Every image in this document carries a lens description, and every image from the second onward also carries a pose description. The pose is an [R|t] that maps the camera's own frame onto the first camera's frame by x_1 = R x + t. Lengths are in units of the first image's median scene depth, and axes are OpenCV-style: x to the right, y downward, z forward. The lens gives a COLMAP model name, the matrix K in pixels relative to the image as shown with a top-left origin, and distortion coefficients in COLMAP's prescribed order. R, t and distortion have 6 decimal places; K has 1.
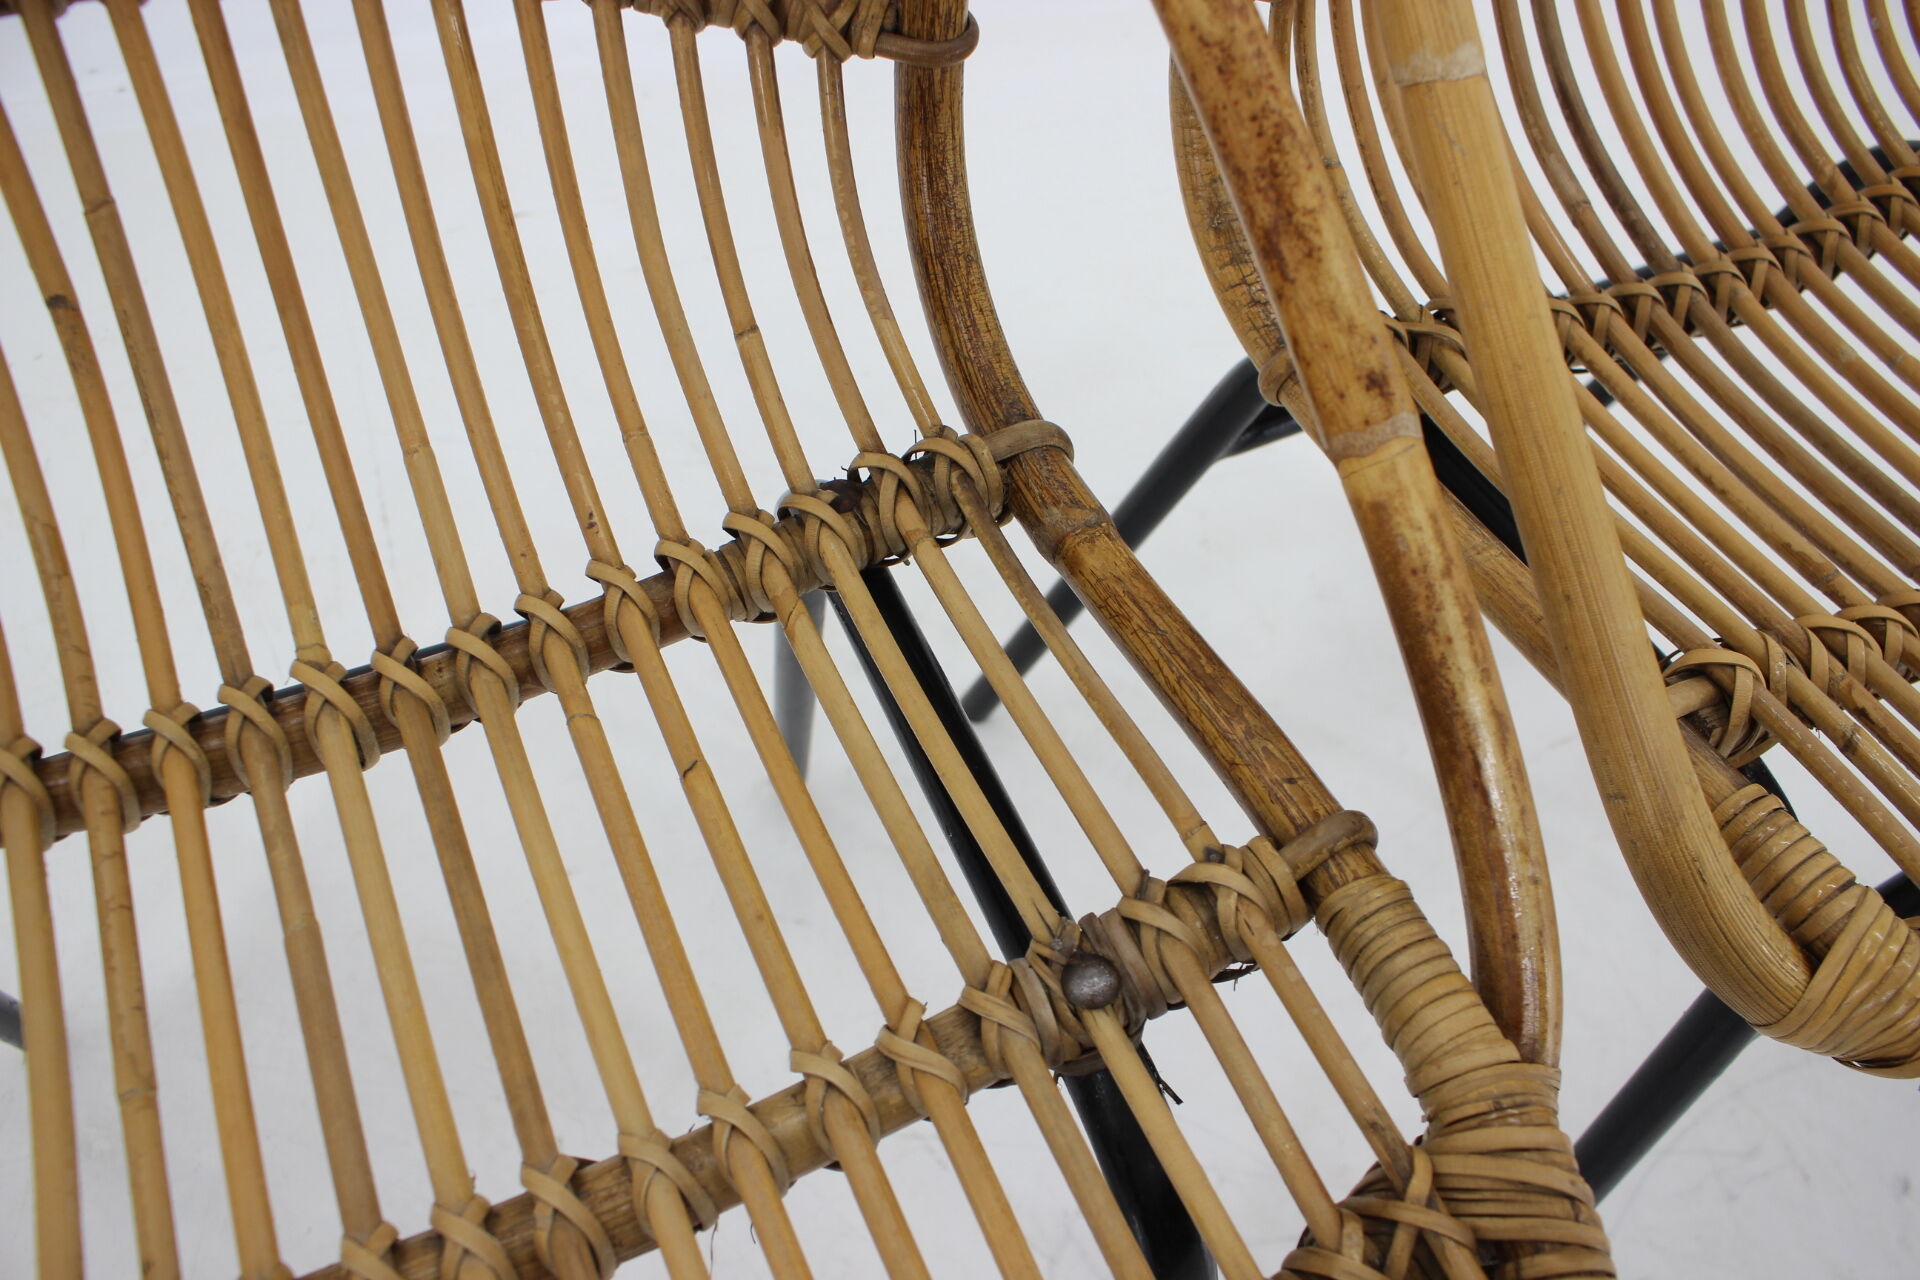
lens RADIAL K [[1639.7, 0, 933.5], [0, 1639.7, 698.9], [0, 0, 1]] dist [-0.156478, 0.122192]
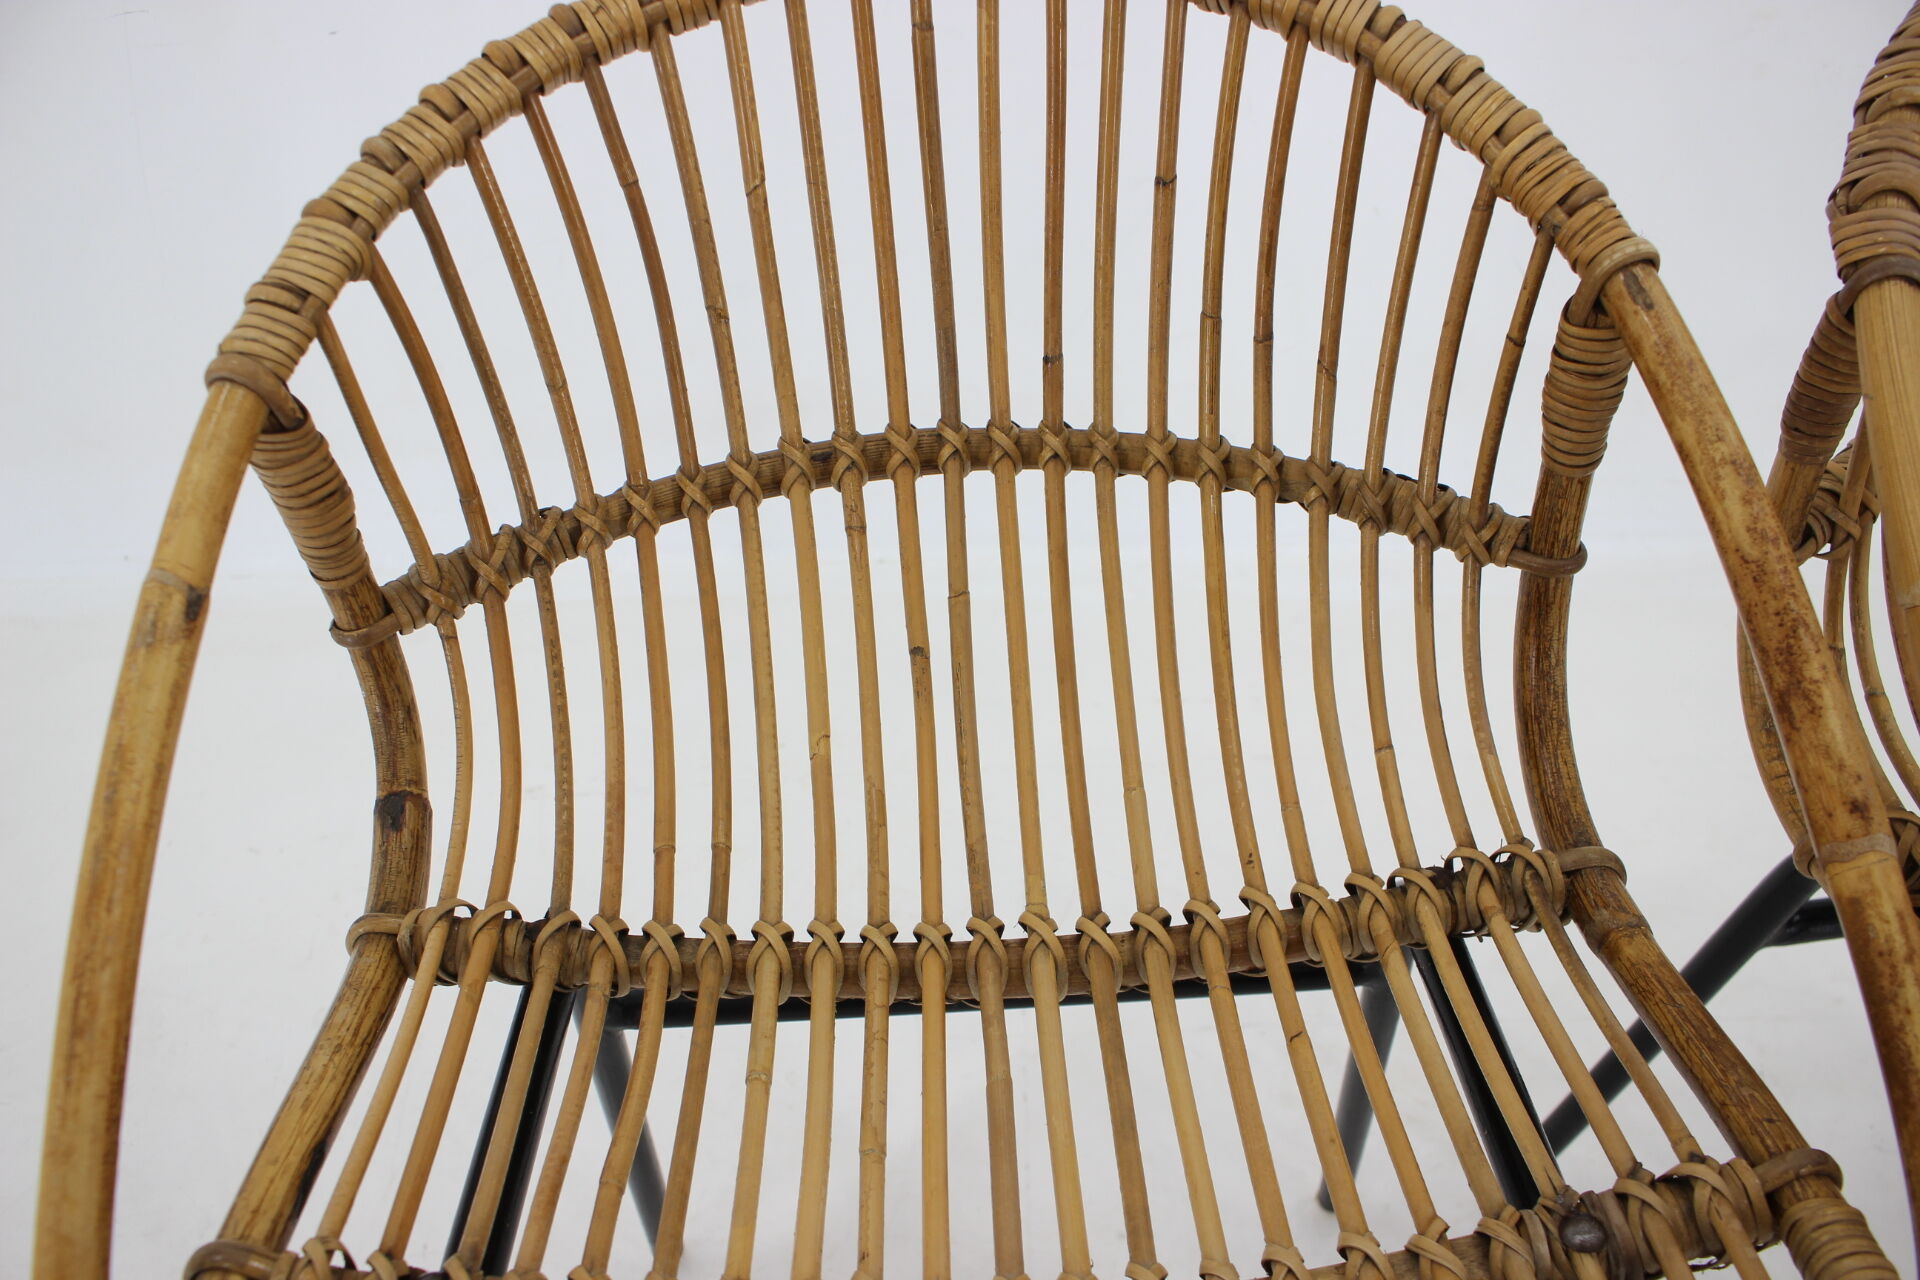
lens RADIAL K [[1639.7, 0, 933.5], [0, 1639.7, 698.9], [0, 0, 1]] dist [-0.156478, 0.122192]
pose [[0.925956, 0.121304, -0.357618, 0.016973], [-0.231813, 0.930164, -0.284708, 0.236487], [0.298107, 0.346527, 0.889411, -0.371640]]
